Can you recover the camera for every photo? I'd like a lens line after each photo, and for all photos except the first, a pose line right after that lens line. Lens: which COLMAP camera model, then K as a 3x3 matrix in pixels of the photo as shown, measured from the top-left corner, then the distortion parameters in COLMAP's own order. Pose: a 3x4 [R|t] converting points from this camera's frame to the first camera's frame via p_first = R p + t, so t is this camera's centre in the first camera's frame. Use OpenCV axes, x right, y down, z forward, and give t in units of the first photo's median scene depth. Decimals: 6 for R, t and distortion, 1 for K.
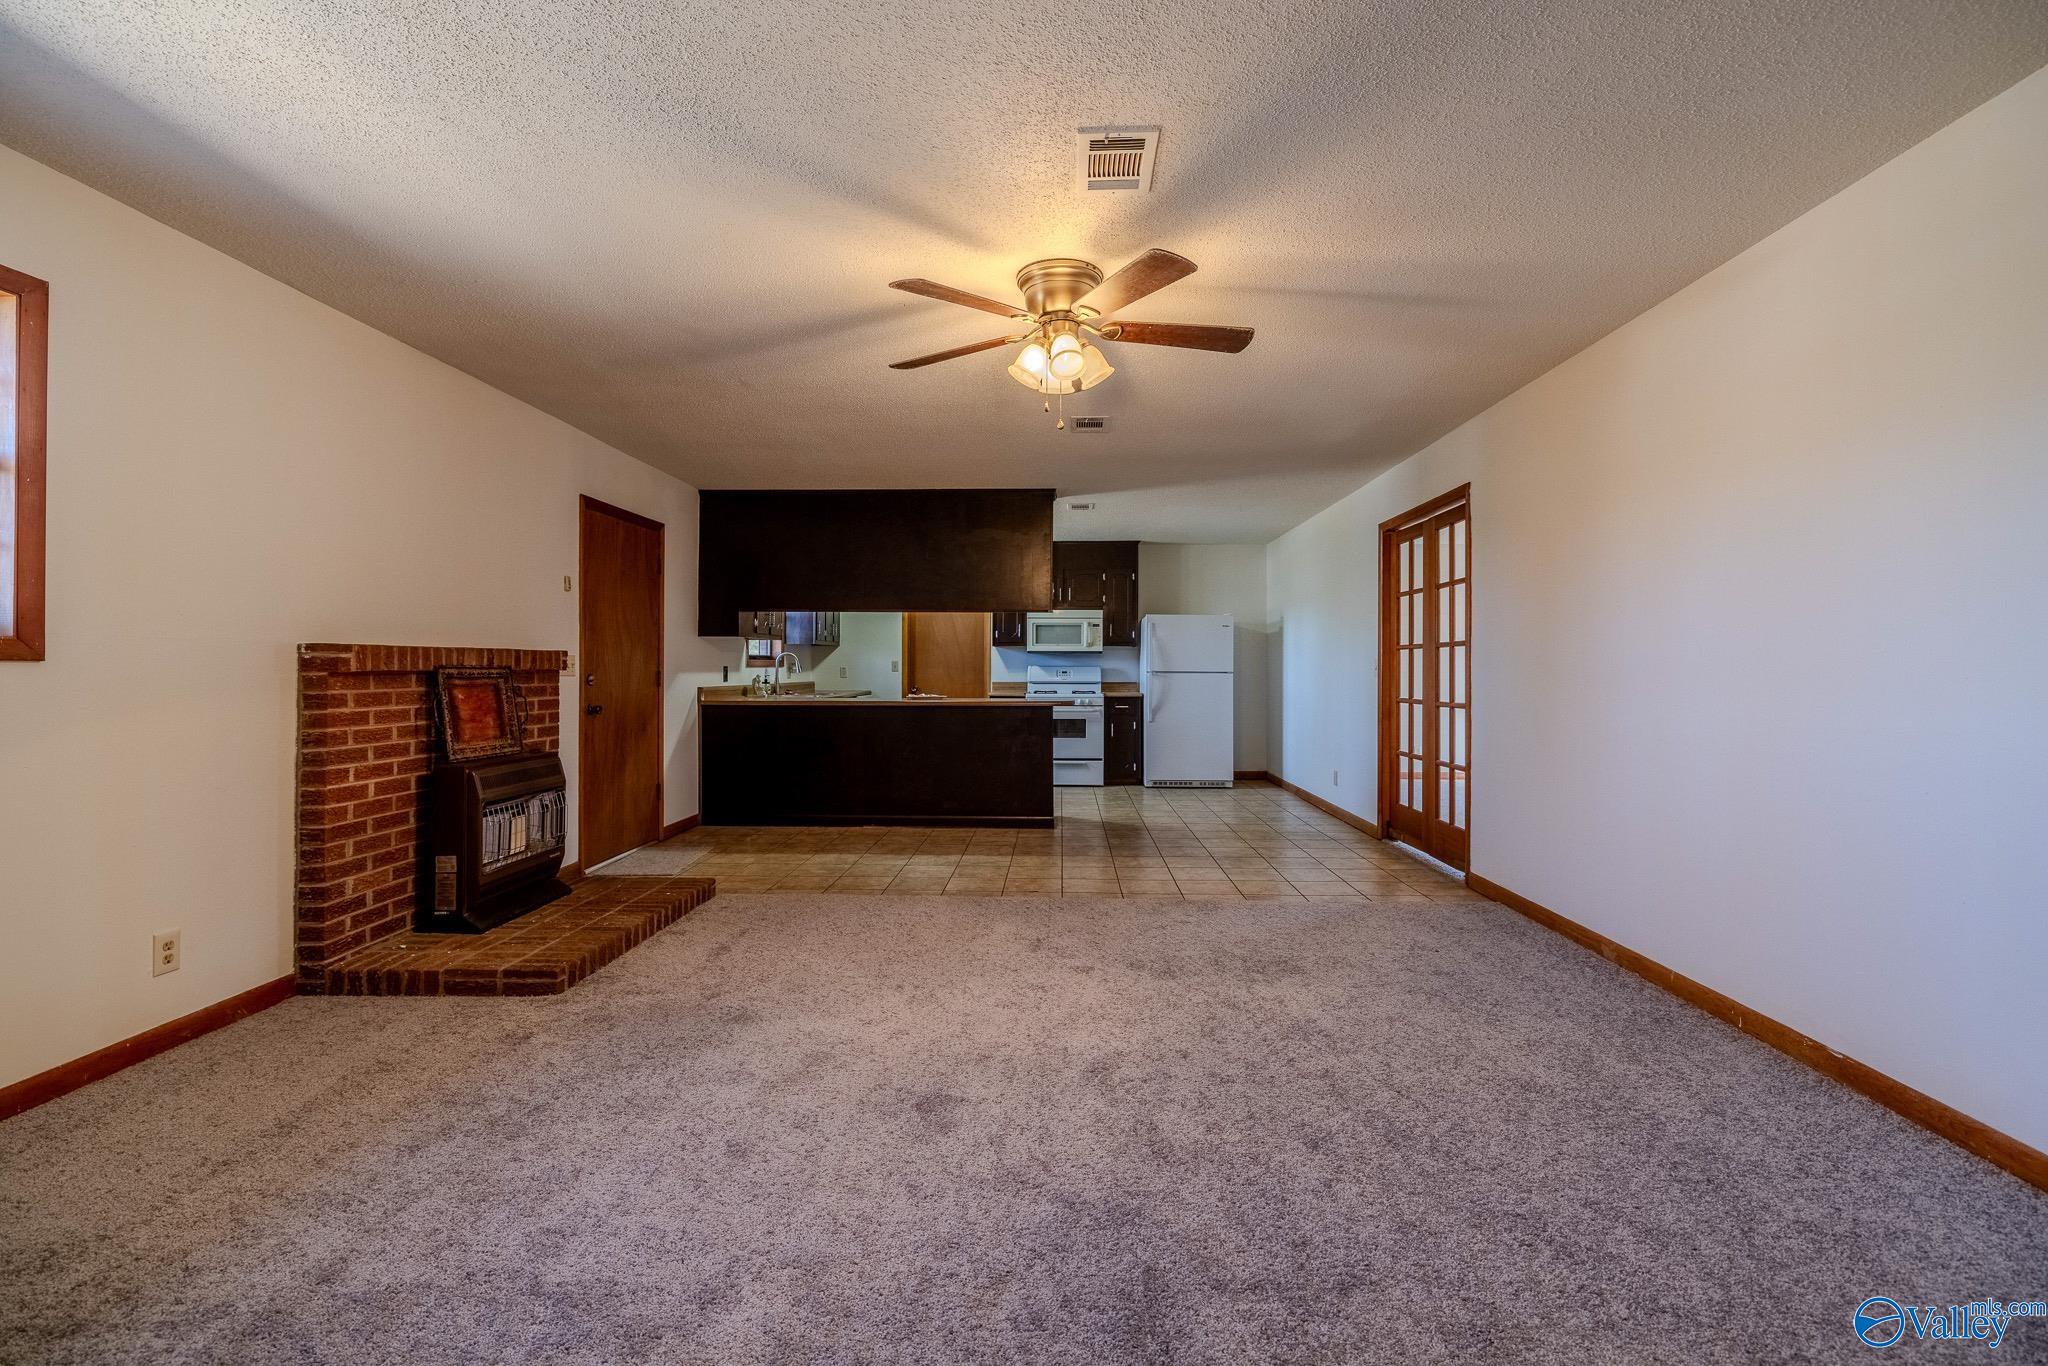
lens RADIAL K [[901.4, 0, 1029.1], [0, 901.4, 667.7], [0, 0, 1]] dist [-0.007777, 0.002025]
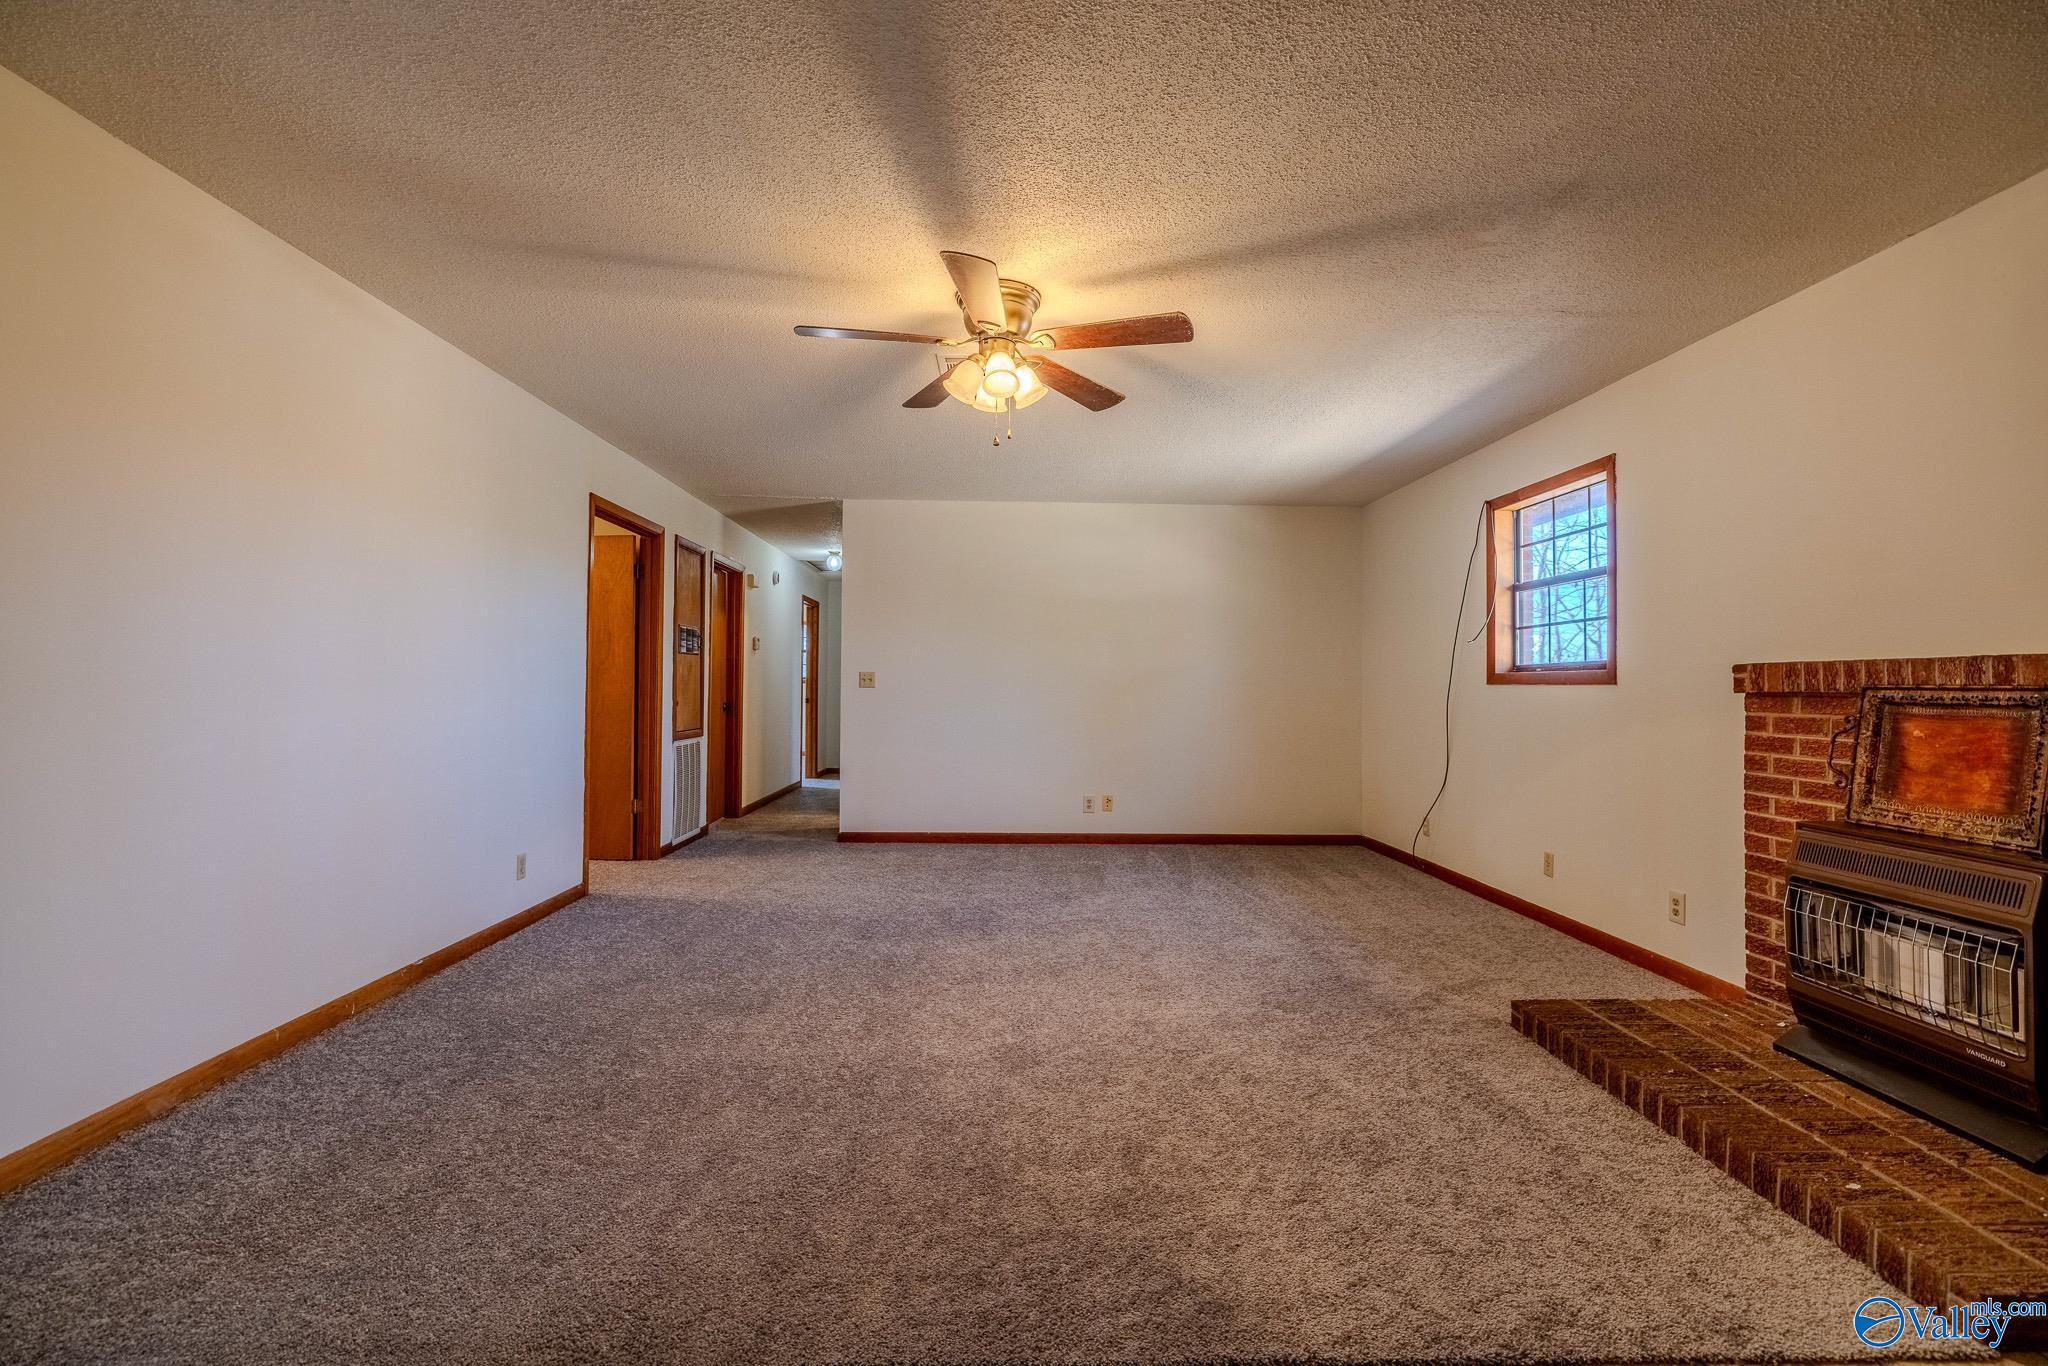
lens RADIAL K [[901.4, 0, 1020.1], [0, 901.4, 668.6], [0, 0, 1]] dist [-0.007777, 0.002025]
pose [[-0.997785, -0.009298, -0.065866, 0.060554], [-0.007959, 0.999757, -0.020566, 0.003934], [0.066041, -0.019996, -0.997617, 1.692006]]
